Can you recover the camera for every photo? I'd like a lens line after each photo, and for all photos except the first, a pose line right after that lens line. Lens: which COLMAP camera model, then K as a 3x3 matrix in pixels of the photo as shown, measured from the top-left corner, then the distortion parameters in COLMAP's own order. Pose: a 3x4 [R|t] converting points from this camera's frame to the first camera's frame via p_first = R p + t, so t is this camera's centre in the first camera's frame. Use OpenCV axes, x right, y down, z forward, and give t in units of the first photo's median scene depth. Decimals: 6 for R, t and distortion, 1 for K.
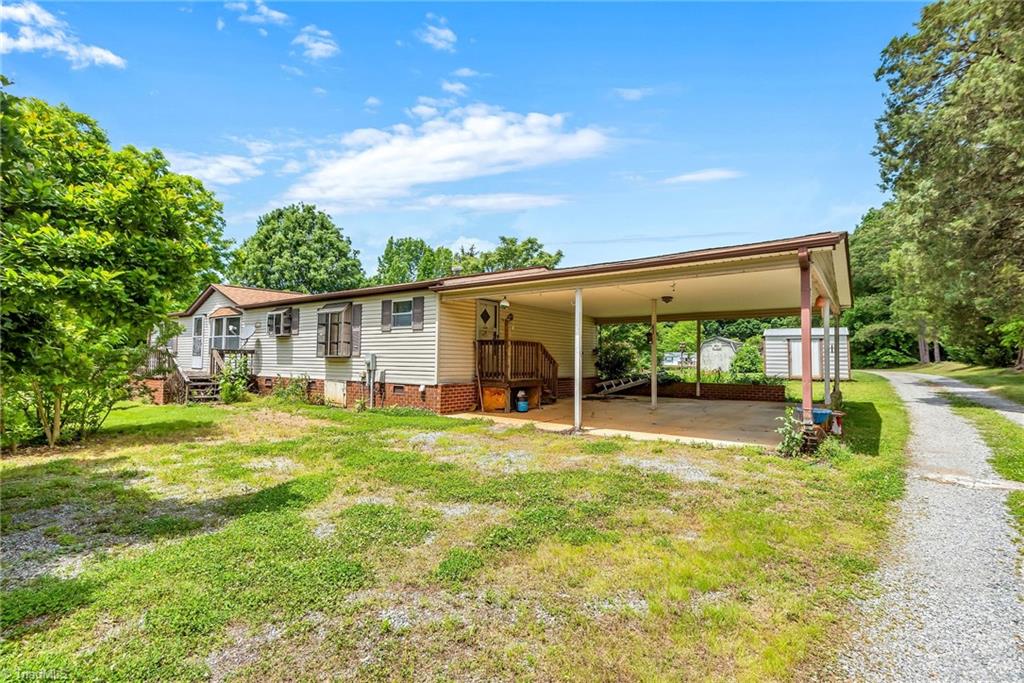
lens RADIAL K [[465.7, 0, 513.2], [0, 465.7, 335.2], [0, 0, 1]] dist [0.025192, -0.010642]
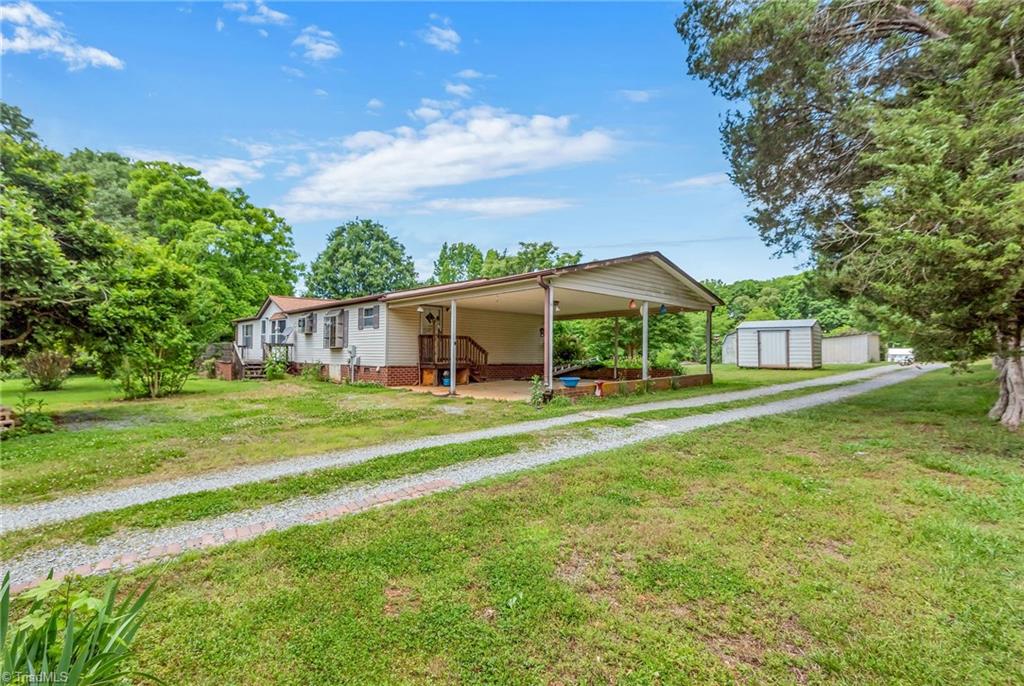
lens RADIAL K [[465.7, 0, 509.9], [0, 465.7, 349.2], [0, 0, 1]] dist [0.025192, -0.010642]
pose [[0.982737, -0.003777, -0.184968, 0.350056], [0.011527, 0.999099, 0.040841, -0.001088], [0.184648, -0.042268, 0.981895, -0.252909]]
